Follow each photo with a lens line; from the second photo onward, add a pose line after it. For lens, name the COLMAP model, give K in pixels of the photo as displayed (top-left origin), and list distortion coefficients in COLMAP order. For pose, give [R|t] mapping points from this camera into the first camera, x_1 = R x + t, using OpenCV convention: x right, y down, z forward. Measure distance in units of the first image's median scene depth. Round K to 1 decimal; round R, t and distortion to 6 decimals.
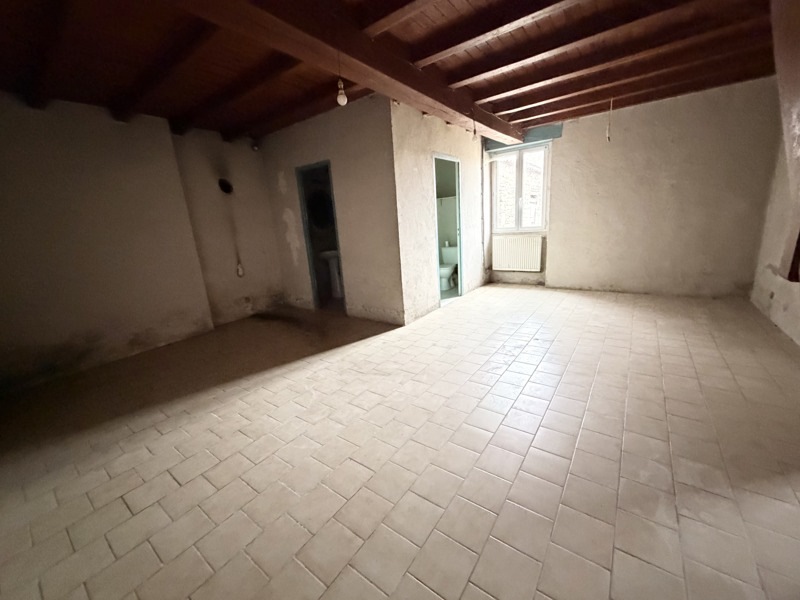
lens RADIAL K [[318.1, 0, 397.4], [0, 318.1, 299.9], [0, 0, 1]] dist [0.001383, 0.000079]
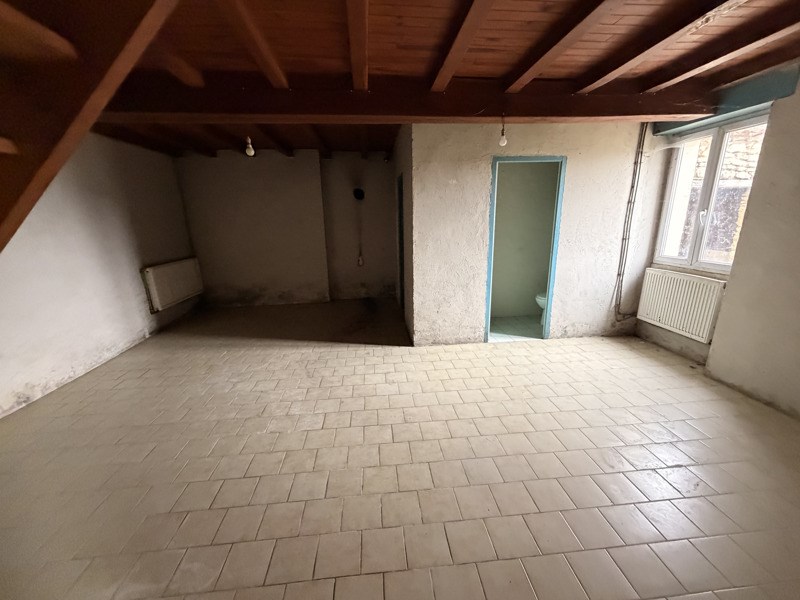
lens RADIAL K [[318.1, 0, 397.4], [0, 318.1, 299.9], [0, 0, 1]] dist [0.001383, 0.000079]
pose [[0.664597, 0.242526, -0.706748, 0.583017], [-0.206799, 0.968613, 0.137922, -0.162789], [0.718015, 0.054493, 0.693891, 0.263369]]
